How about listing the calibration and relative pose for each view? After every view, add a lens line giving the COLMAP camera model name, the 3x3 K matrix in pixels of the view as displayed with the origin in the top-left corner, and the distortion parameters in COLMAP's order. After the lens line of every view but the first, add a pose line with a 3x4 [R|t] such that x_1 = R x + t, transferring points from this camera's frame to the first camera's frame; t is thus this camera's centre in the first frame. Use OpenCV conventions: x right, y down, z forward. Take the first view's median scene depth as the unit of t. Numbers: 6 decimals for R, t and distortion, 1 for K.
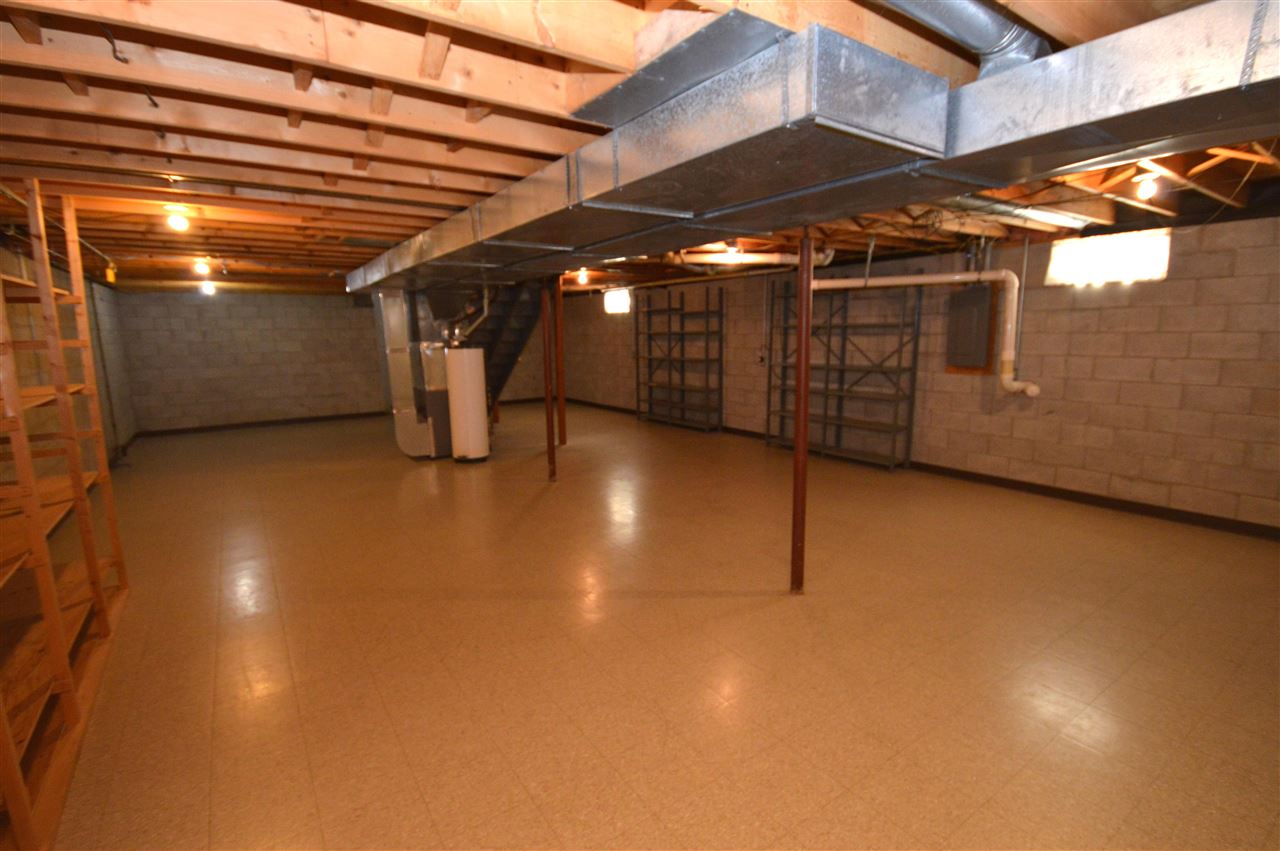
lens RADIAL K [[578.9, 0, 632.6], [0, 578.9, 426.7], [0, 0, 1]] dist [-0.006648, -0.009363]
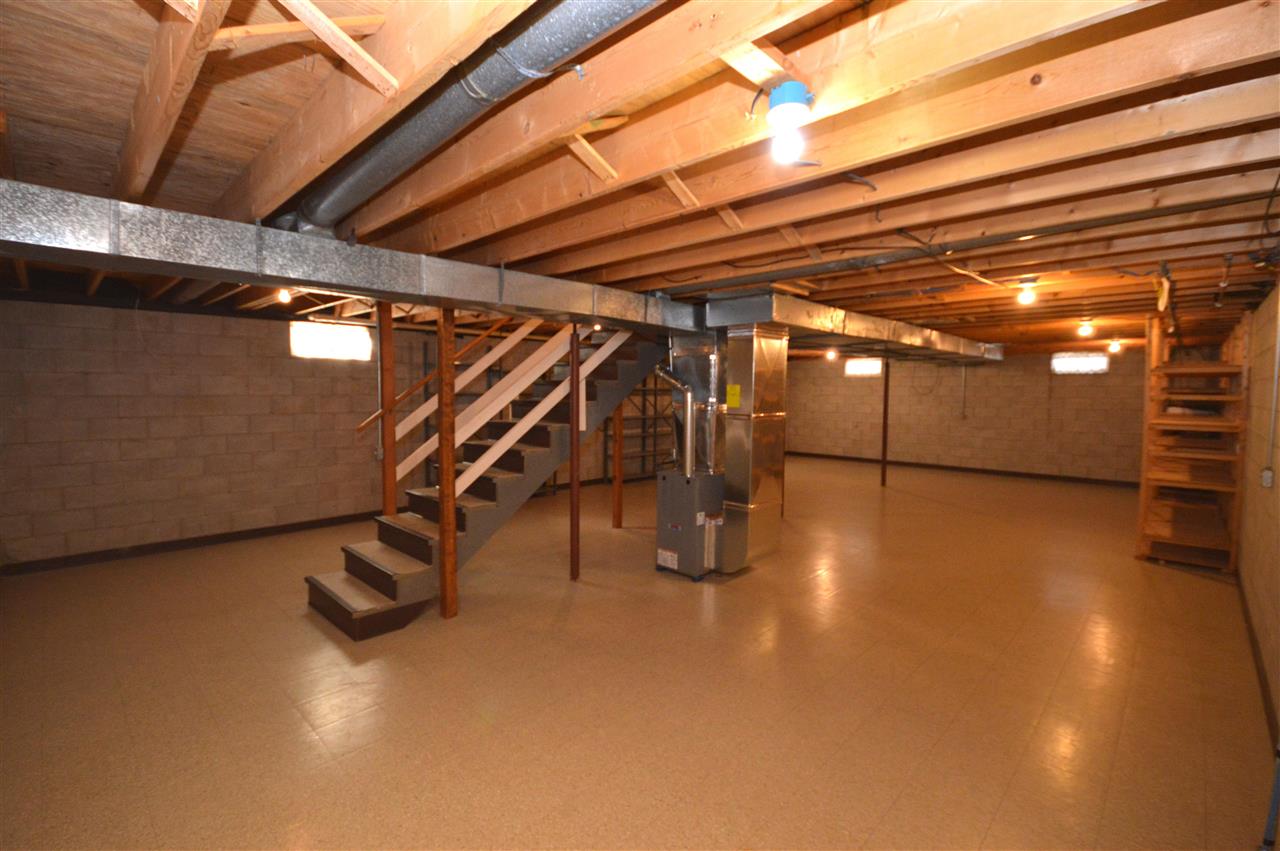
lens RADIAL K [[565.3, 0, 632.2], [0, 565.3, 421.3], [0, 0, 1]] dist [-0.015241, -0.004751]
pose [[-0.185775, -0.037067, 0.981893, -0.938916], [0.166724, 0.983609, 0.068676, -0.179519], [-0.968344, 0.176463, -0.176550, 1.196692]]
